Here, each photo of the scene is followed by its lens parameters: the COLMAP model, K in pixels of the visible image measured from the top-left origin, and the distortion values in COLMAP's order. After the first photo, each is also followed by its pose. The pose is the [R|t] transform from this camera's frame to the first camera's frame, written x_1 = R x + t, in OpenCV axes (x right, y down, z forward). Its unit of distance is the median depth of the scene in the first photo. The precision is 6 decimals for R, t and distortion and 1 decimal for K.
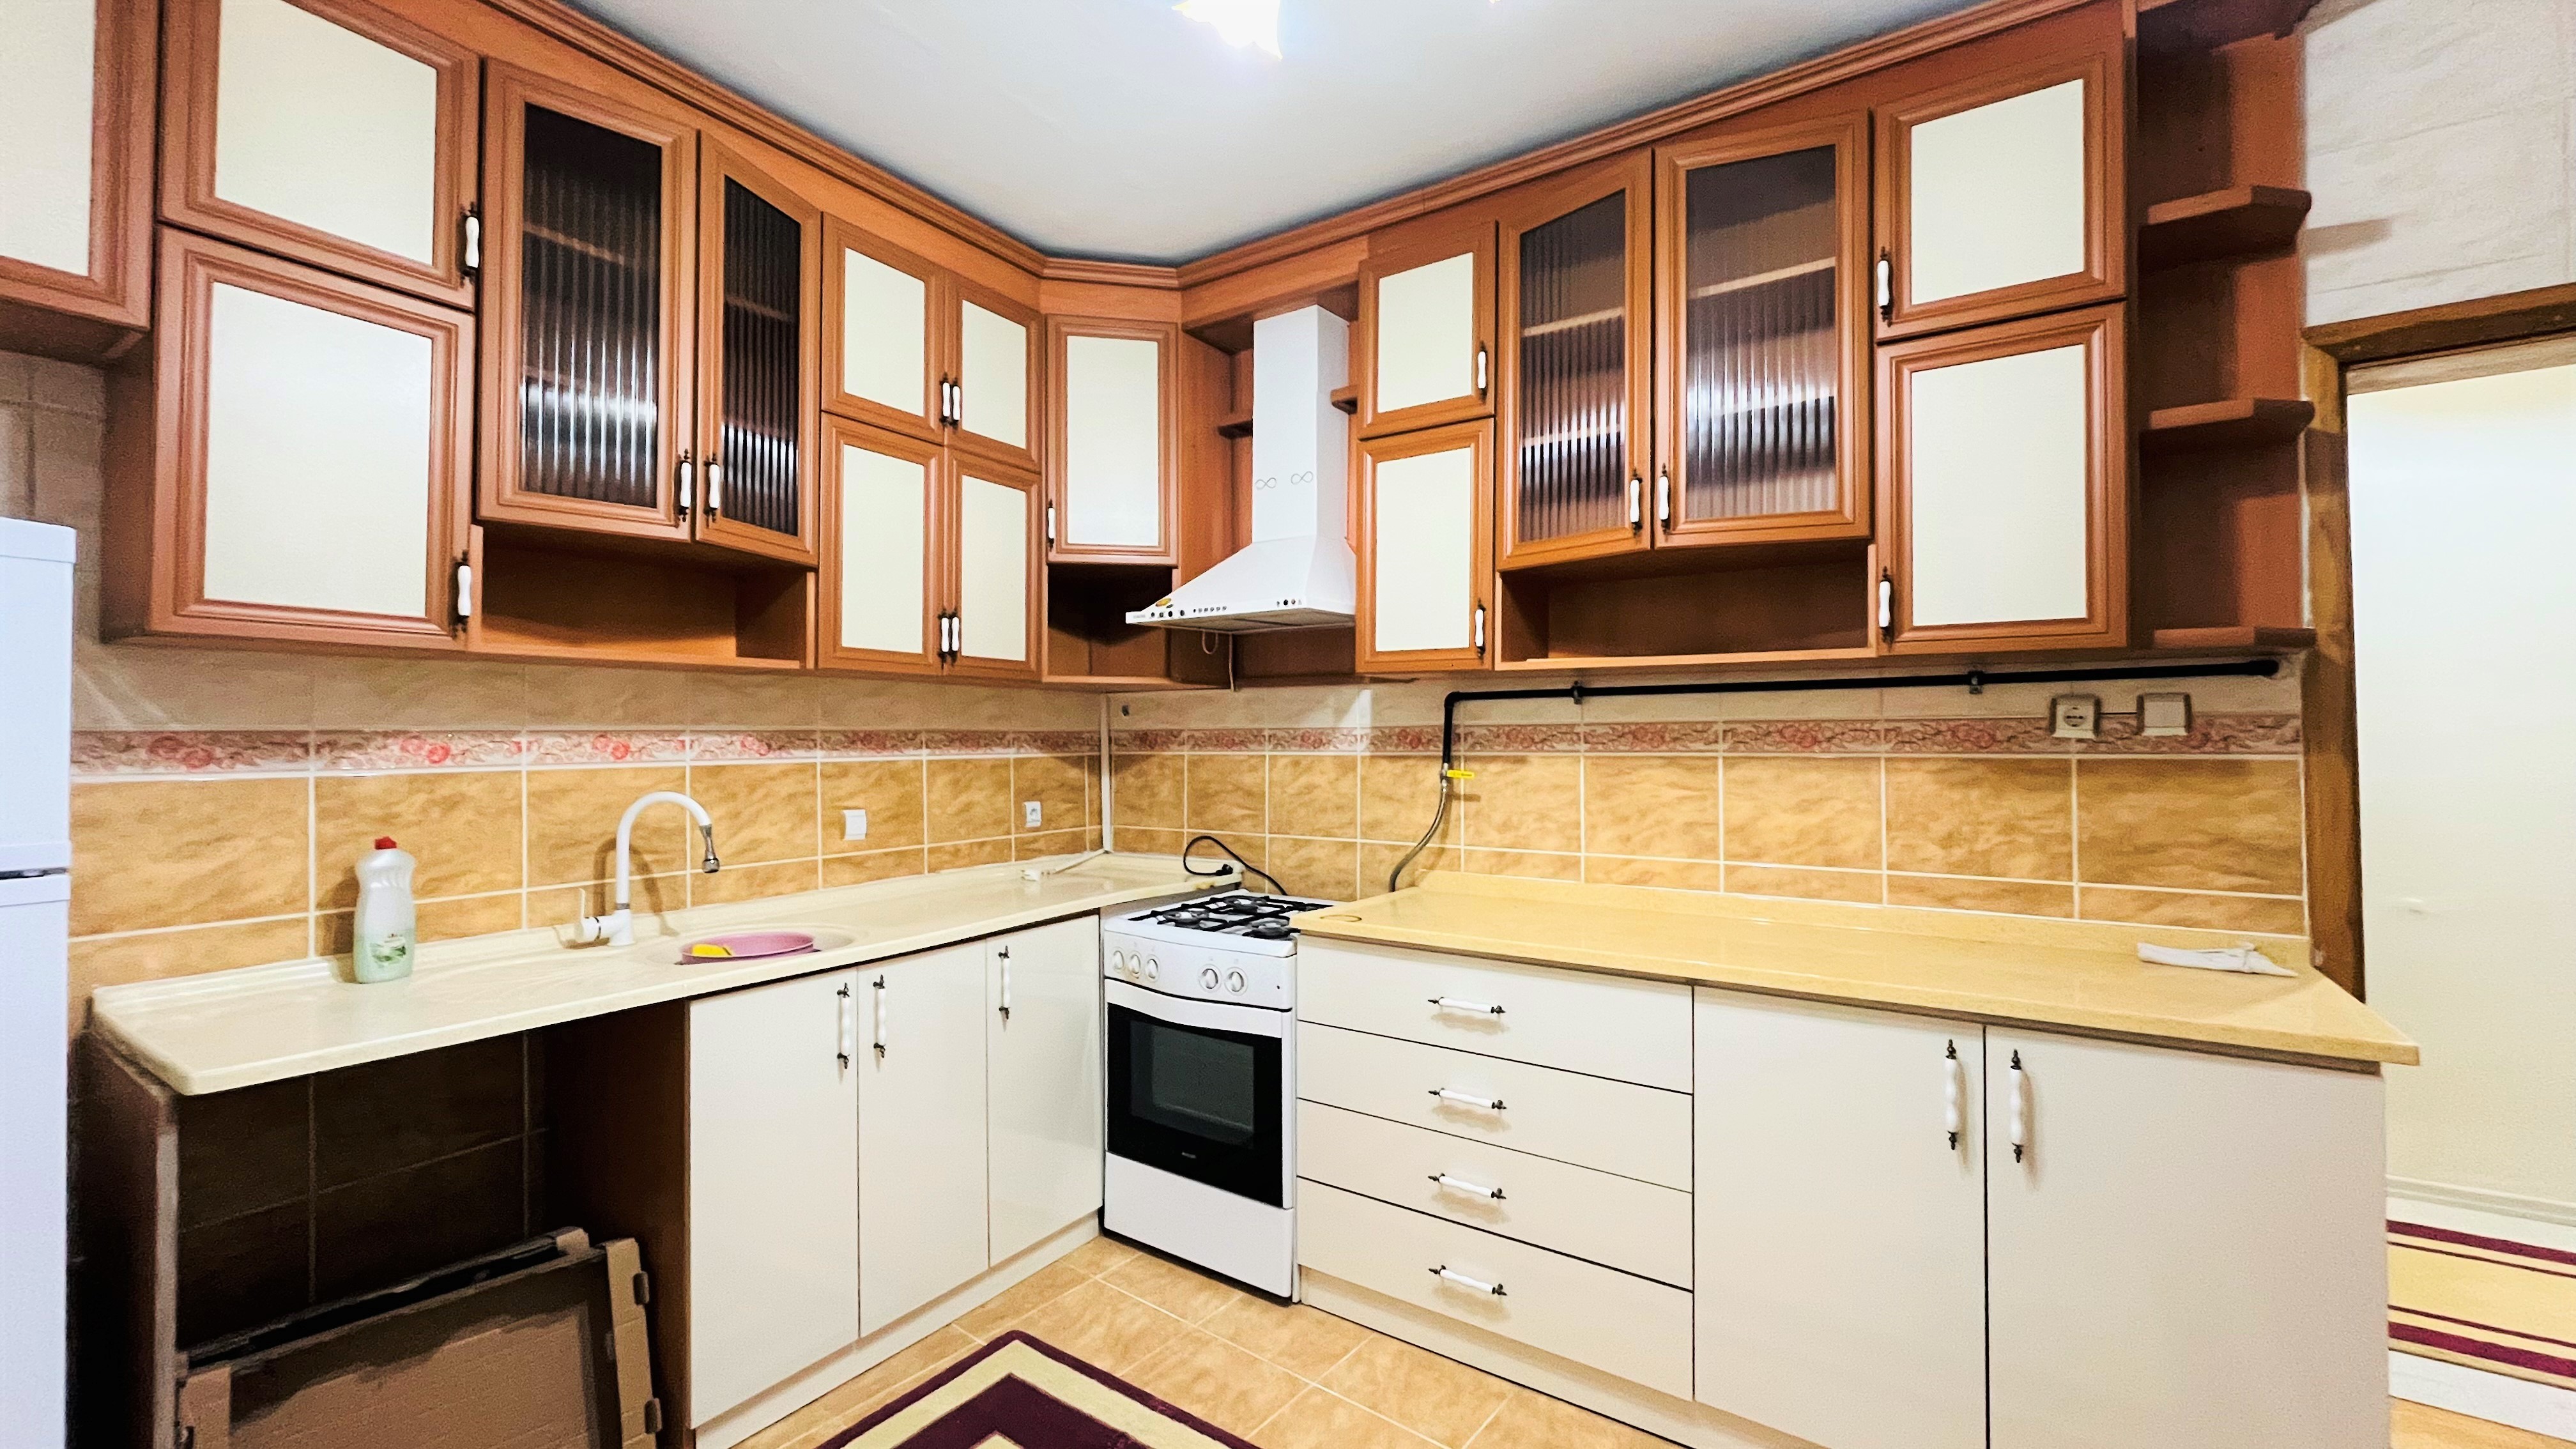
lens RADIAL K [[1037.6, 0, 1276.4], [0, 1037.6, 723.2], [0, 0, 1]] dist [-0.004328, -0.000104]
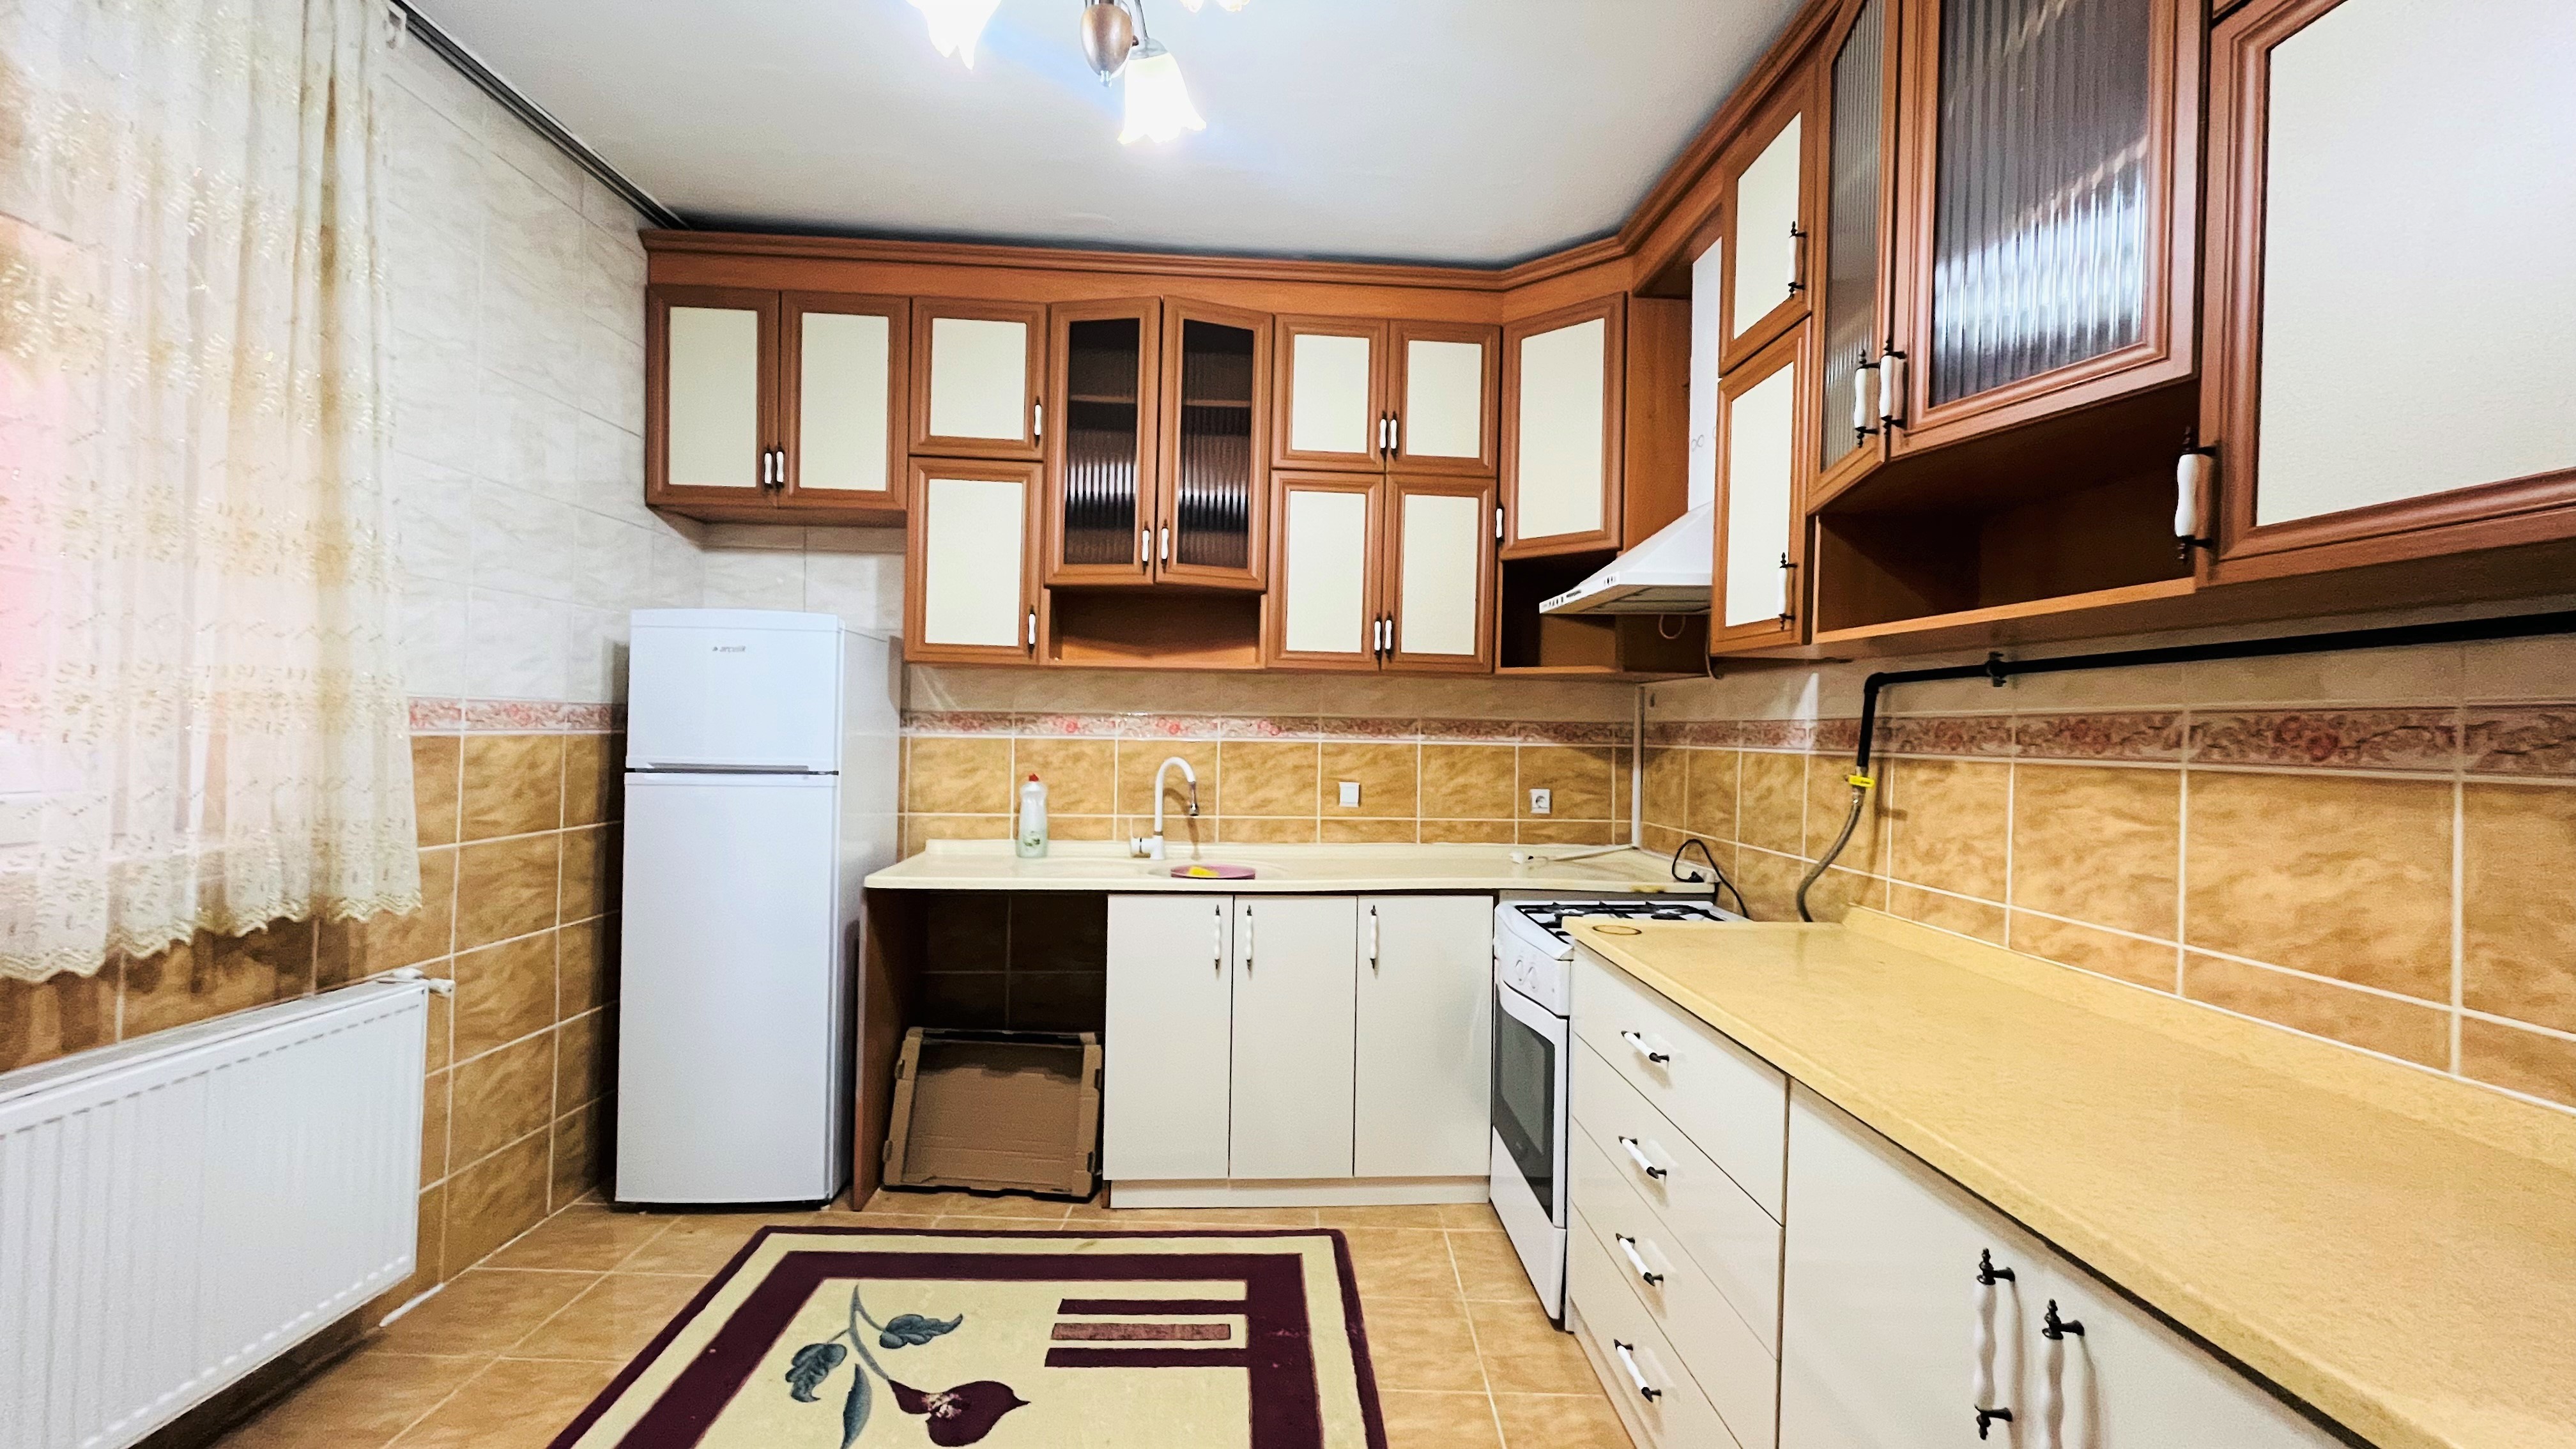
lens RADIAL K [[1037.6, 0, 1288.1], [0, 1037.6, 725.7], [0, 0, 1]] dist [-0.004328, -0.000104]
pose [[0.606954, 0.013972, -0.794614, 0.585535], [-0.010614, 0.999899, 0.009474, 0.006568], [0.794666, 0.002683, 0.607041, 0.225027]]
